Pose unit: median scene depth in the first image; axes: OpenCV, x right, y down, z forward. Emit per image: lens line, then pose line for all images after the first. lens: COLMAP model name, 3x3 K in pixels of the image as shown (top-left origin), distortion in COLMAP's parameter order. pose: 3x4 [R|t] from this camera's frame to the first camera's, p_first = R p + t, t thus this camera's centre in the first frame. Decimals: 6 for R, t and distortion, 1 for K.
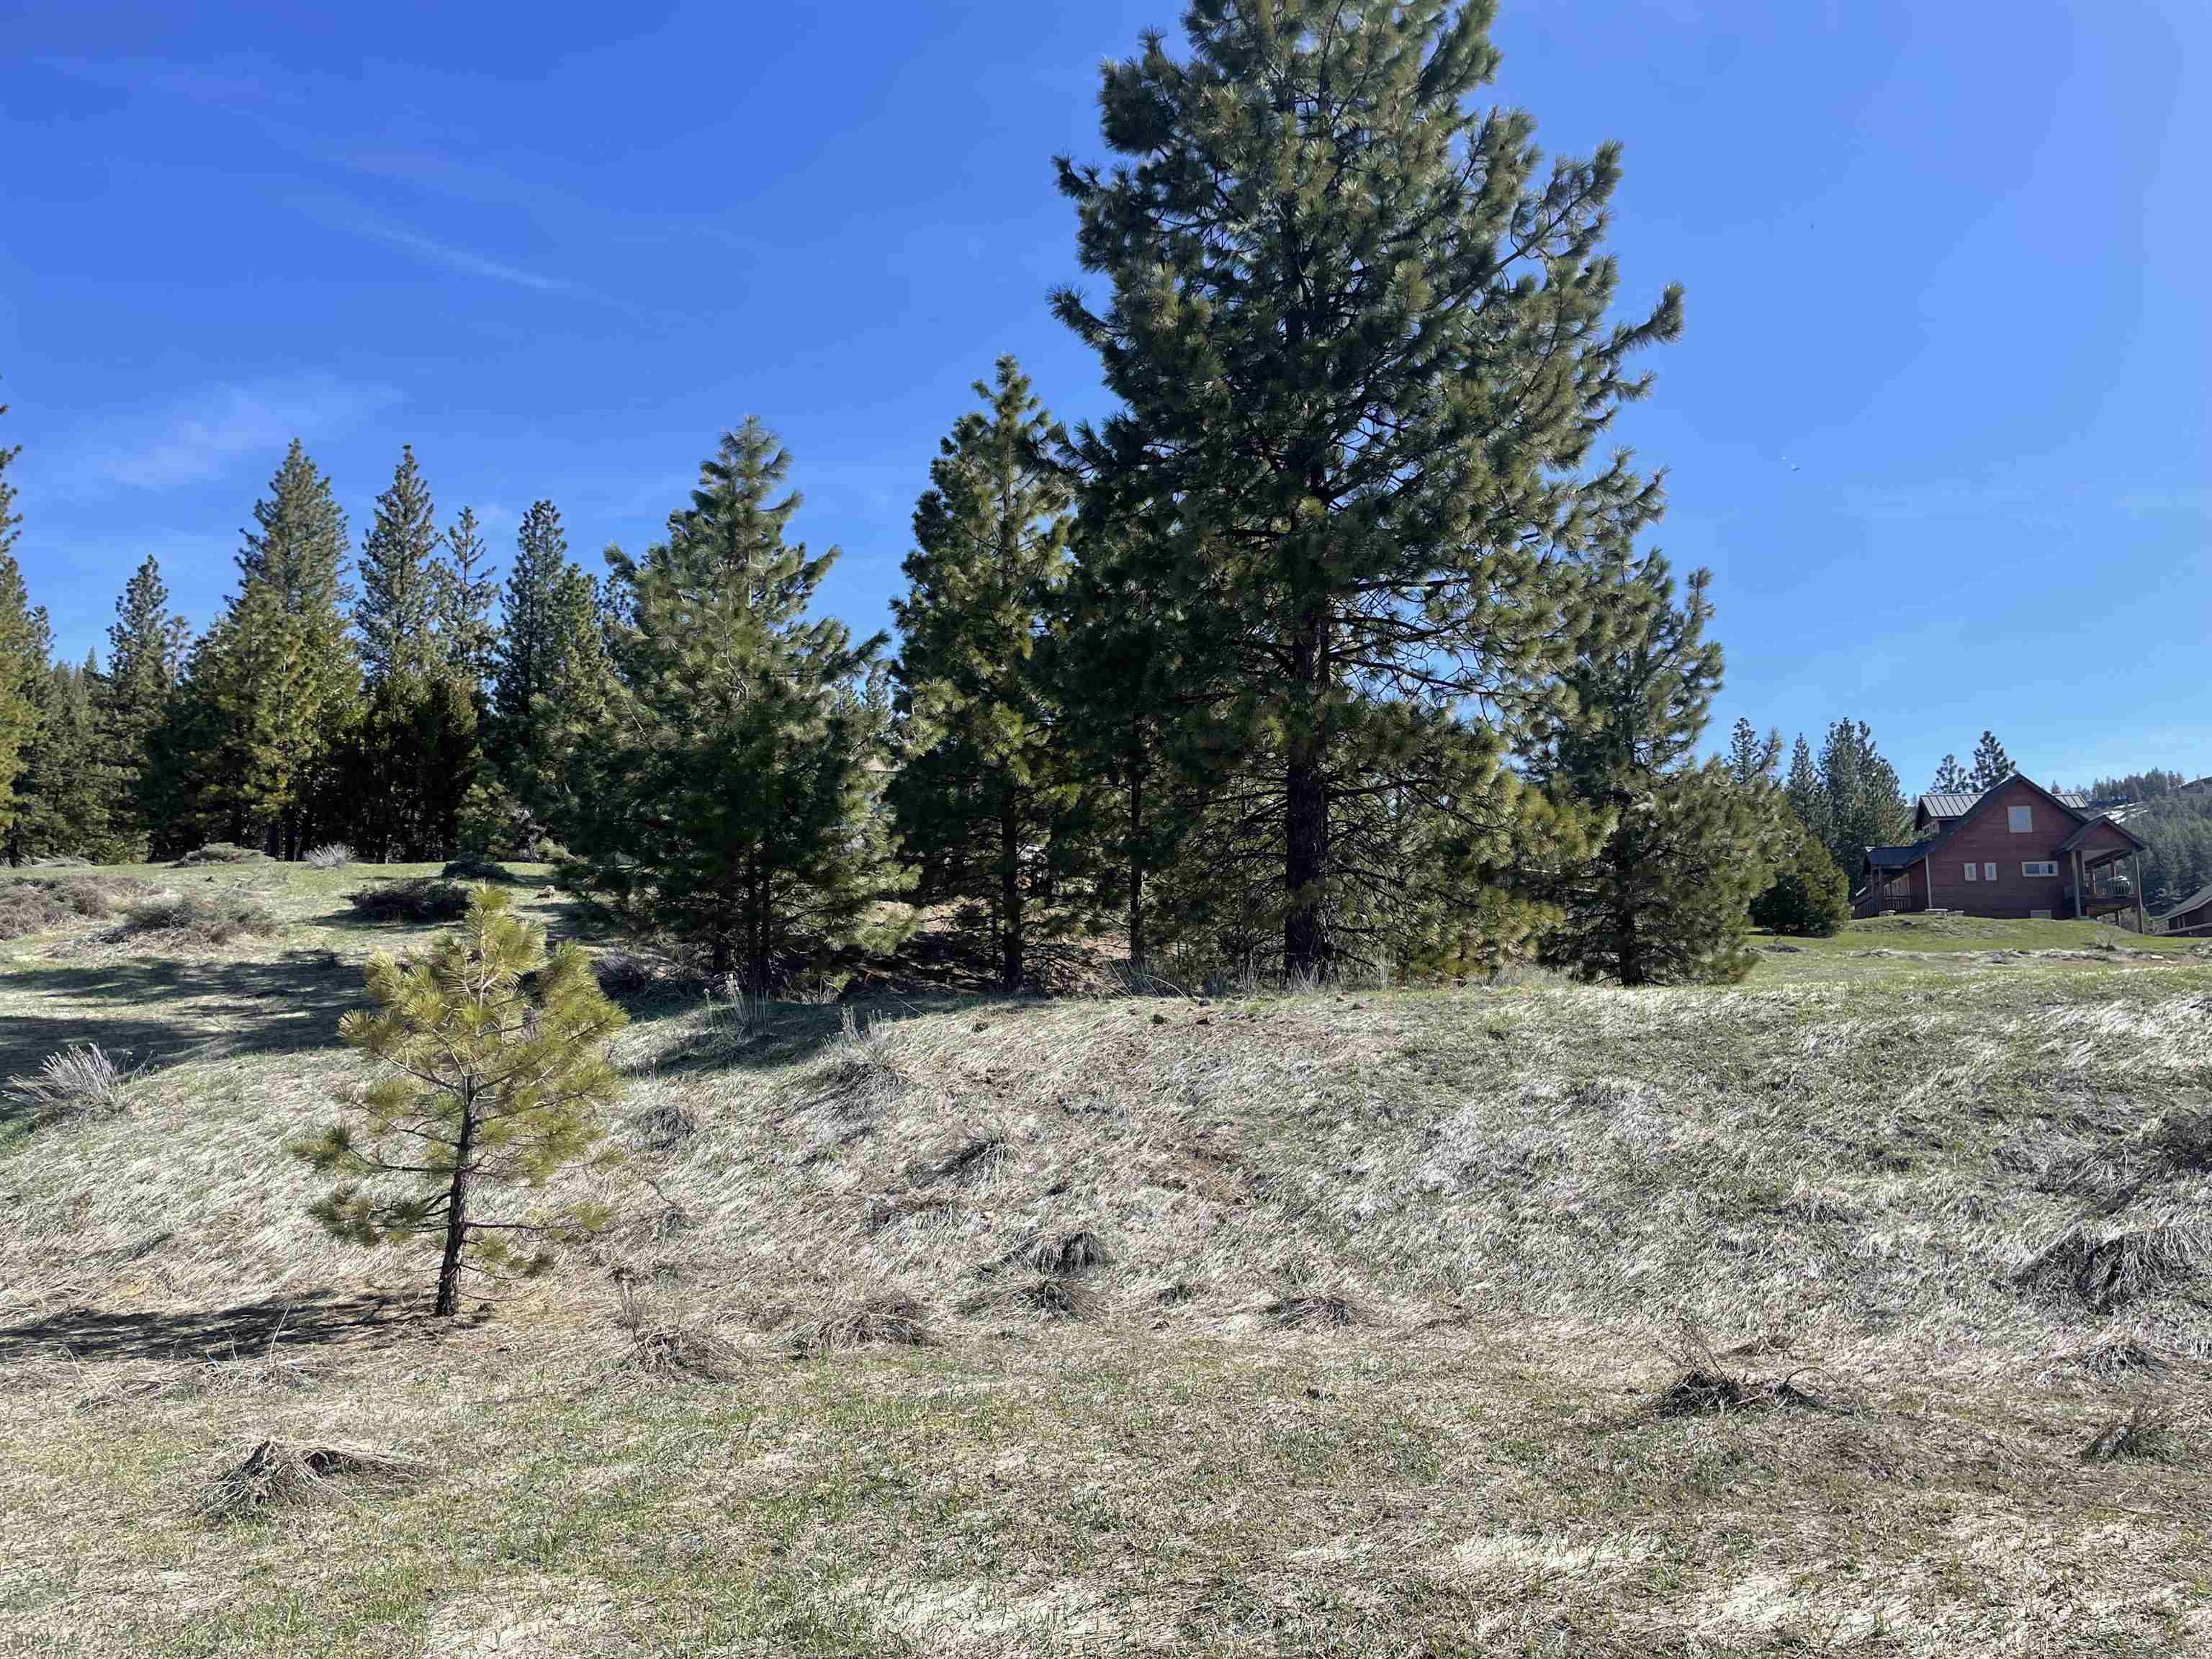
lens RADIAL K [[1656.4, 0, 1124.6], [0, 1656.4, 817.3], [0, 0, 1]] dist [0.091637, -0.118553]
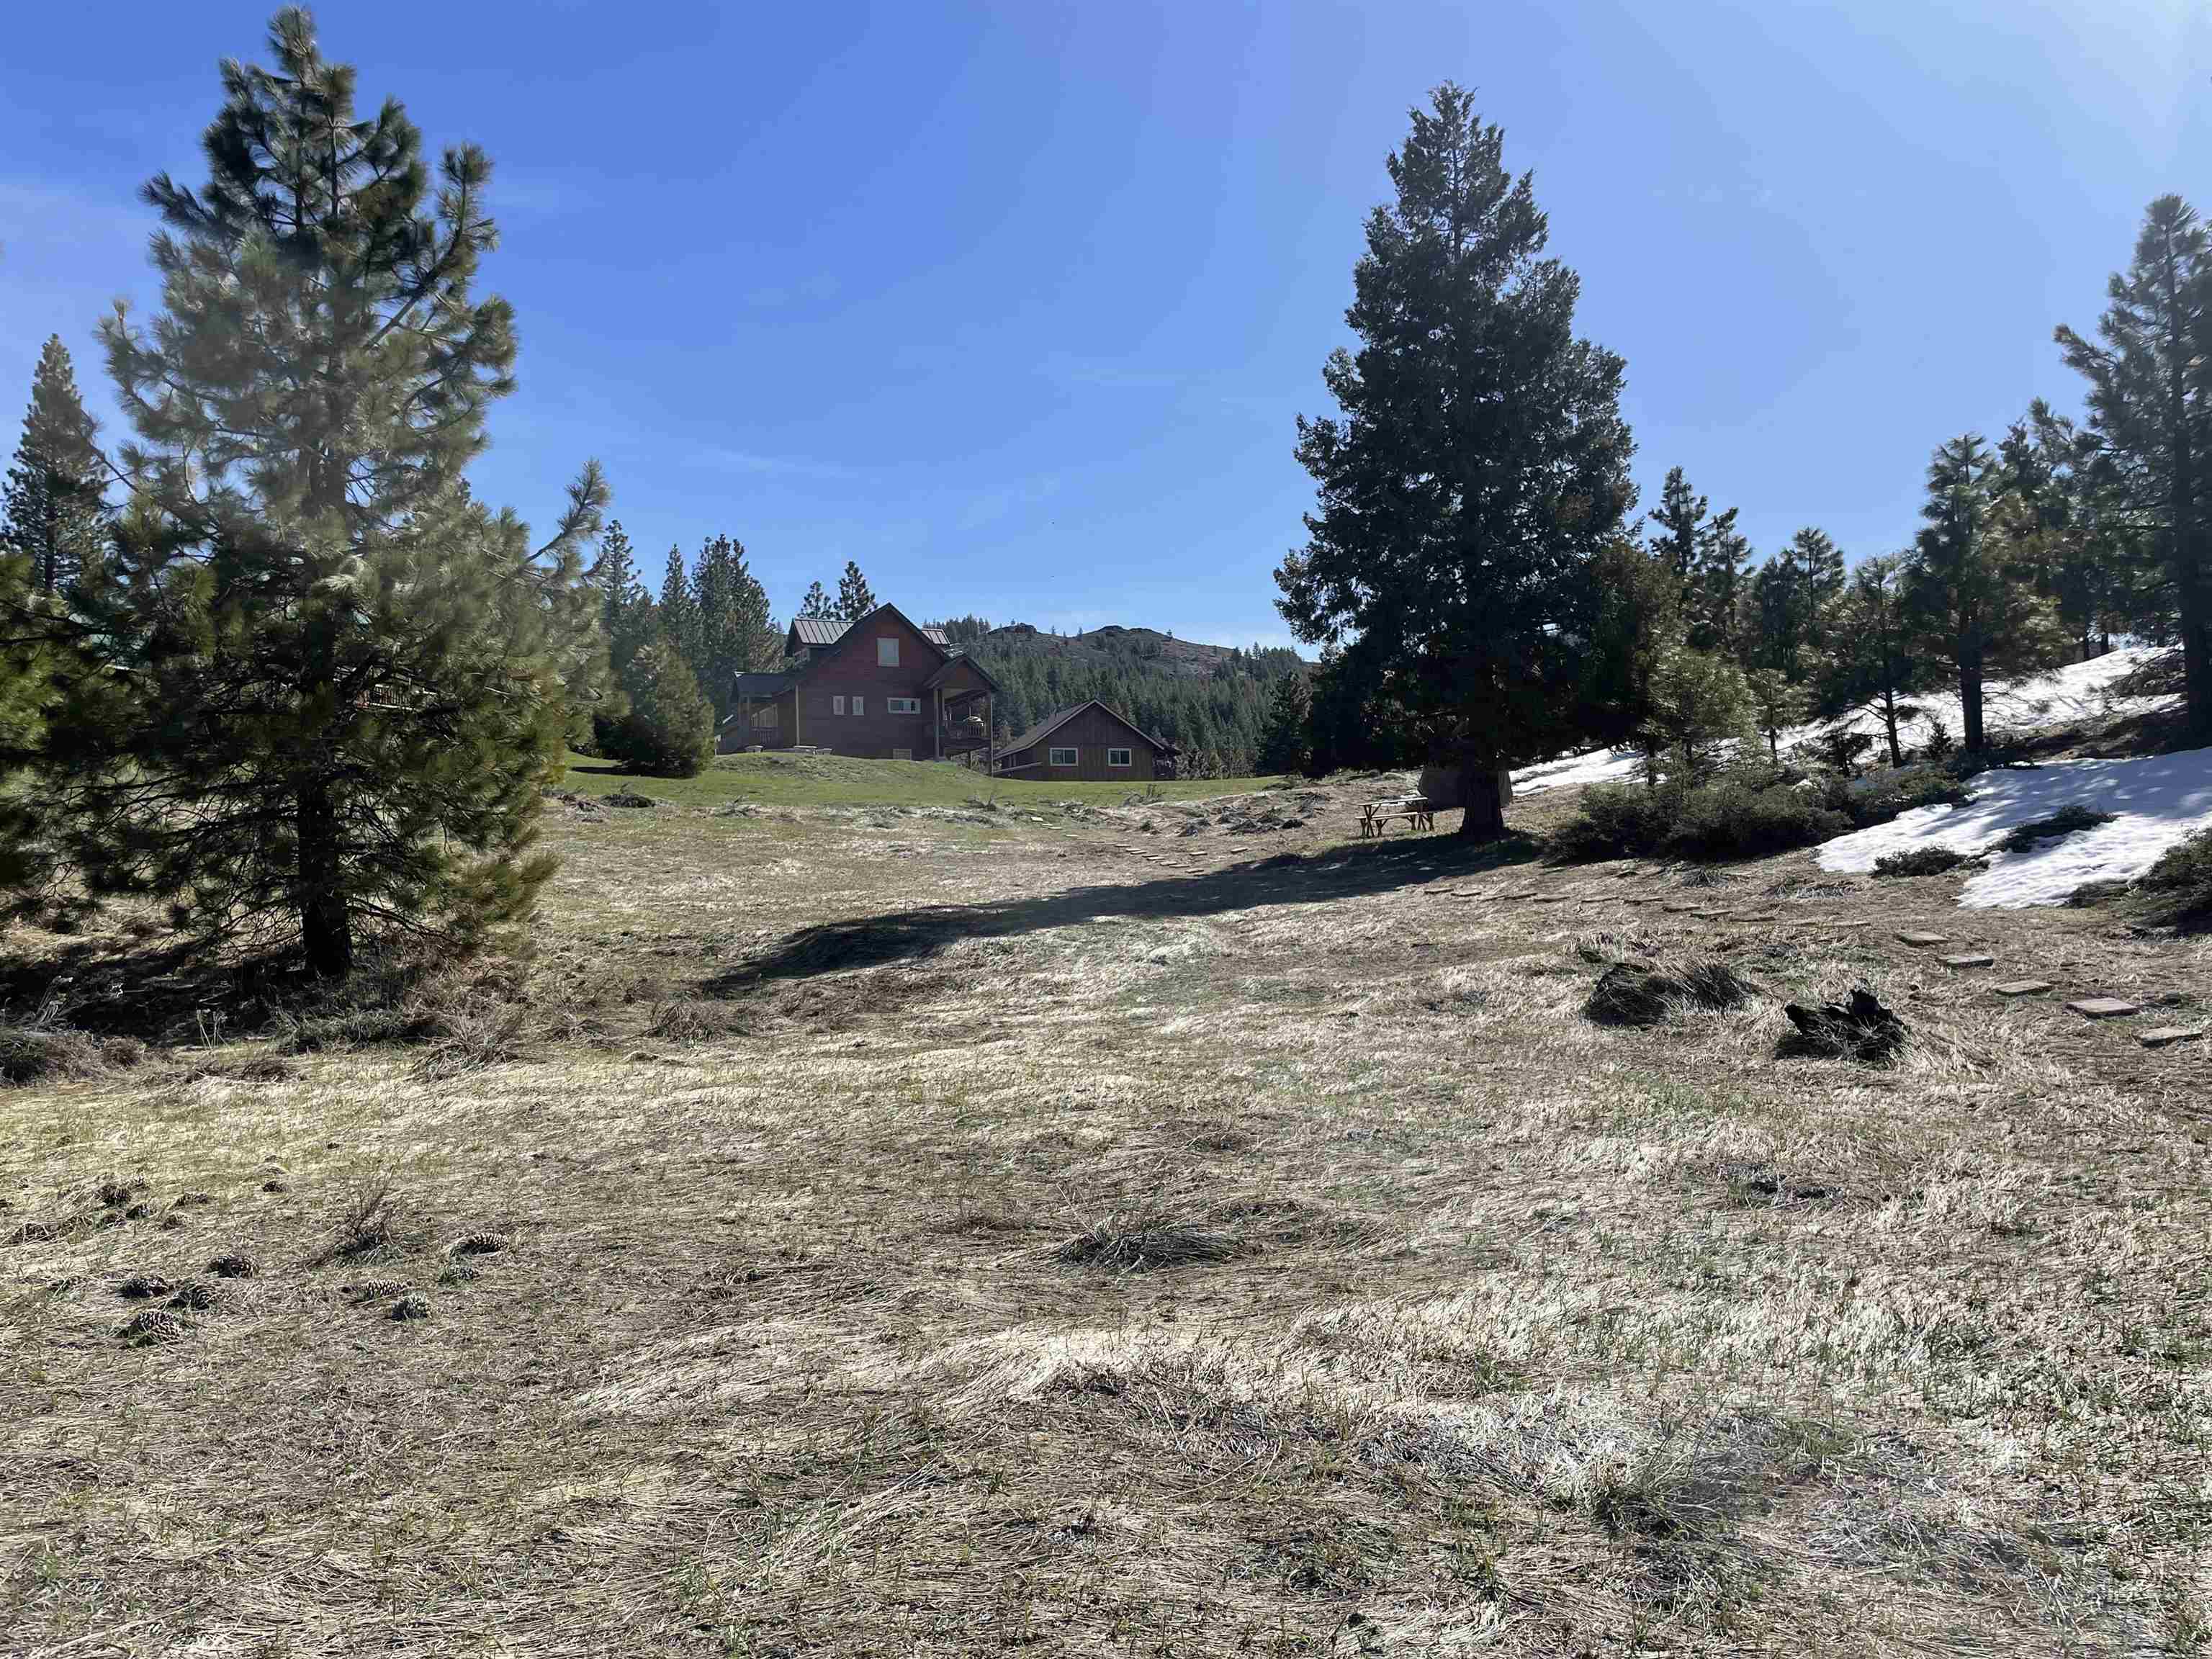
lens RADIAL K [[1656.4, 0, 1124.6], [0, 1656.4, 817.3], [0, 0, 1]] dist [0.091637, -0.118553]
pose [[0.797601, -0.002439, 0.603181, 0.341412], [-0.064930, 0.993834, 0.089878, 0.005594], [-0.599681, -0.110851, 0.792525, 0.777966]]
